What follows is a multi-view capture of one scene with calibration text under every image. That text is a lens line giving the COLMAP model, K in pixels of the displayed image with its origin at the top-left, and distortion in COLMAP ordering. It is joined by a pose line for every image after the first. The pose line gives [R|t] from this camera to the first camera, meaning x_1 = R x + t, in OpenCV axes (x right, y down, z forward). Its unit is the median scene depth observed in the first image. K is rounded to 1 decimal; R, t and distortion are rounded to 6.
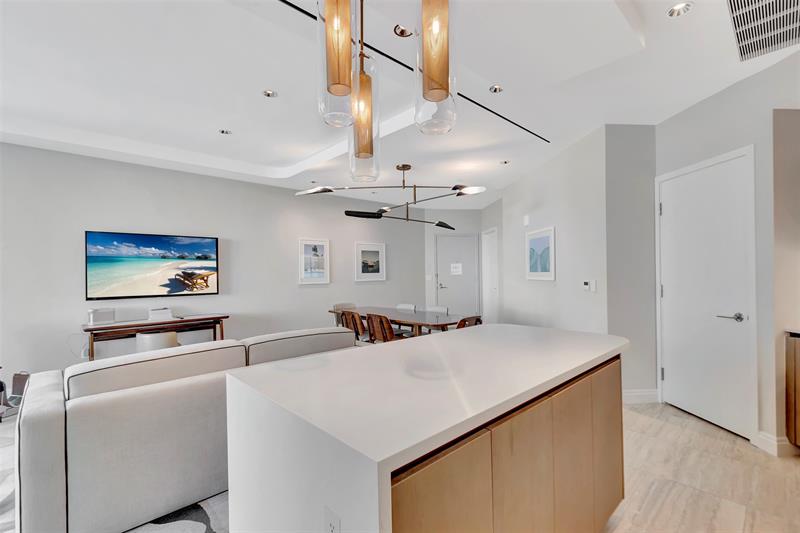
lens RADIAL K [[361.0, 0, 401.2], [0, 361.0, 272.6], [0, 0, 1]] dist [0.006643, -0.000425]
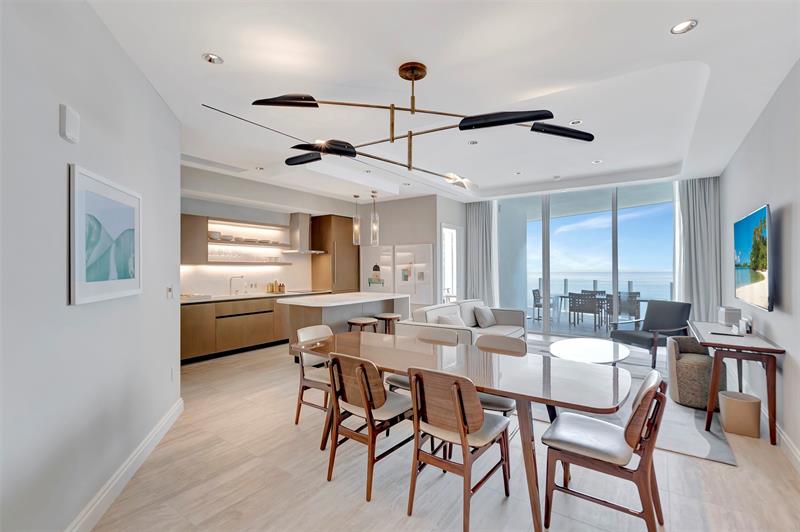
lens RADIAL K [[361.0, 0, 396.2], [0, 361.0, 263.6], [0, 0, 1]] dist [0.006643, -0.000425]
pose [[-0.980757, 0.013088, -0.194791, 0.129282], [0.013274, 0.999912, 0.000352, -0.018002], [0.194779, -0.002240, -0.980845, 1.430024]]
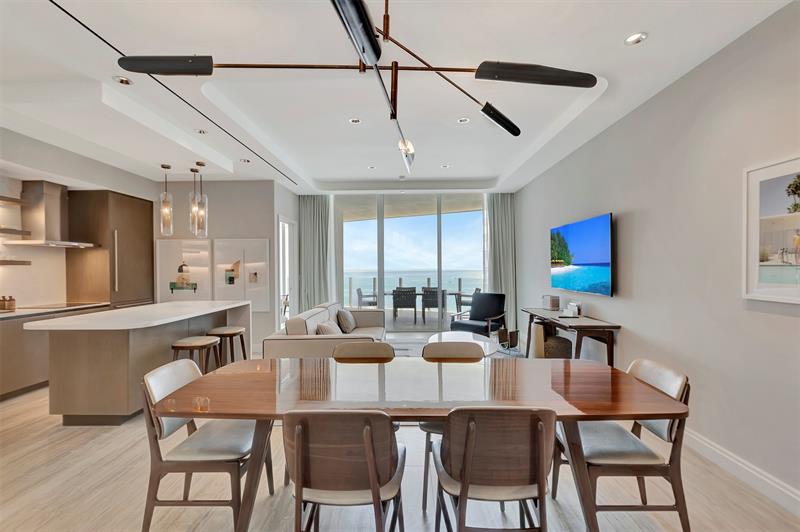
lens RADIAL K [[361.0, 0, 396.6], [0, 361.0, 265.3], [0, 0, 1]] dist [0.006643, -0.000425]
pose [[-0.702486, 0.017264, -0.711488, 0.251508], [0.015028, 0.999843, 0.009422, -0.010609], [0.711539, -0.004074, -0.702635, 1.204025]]
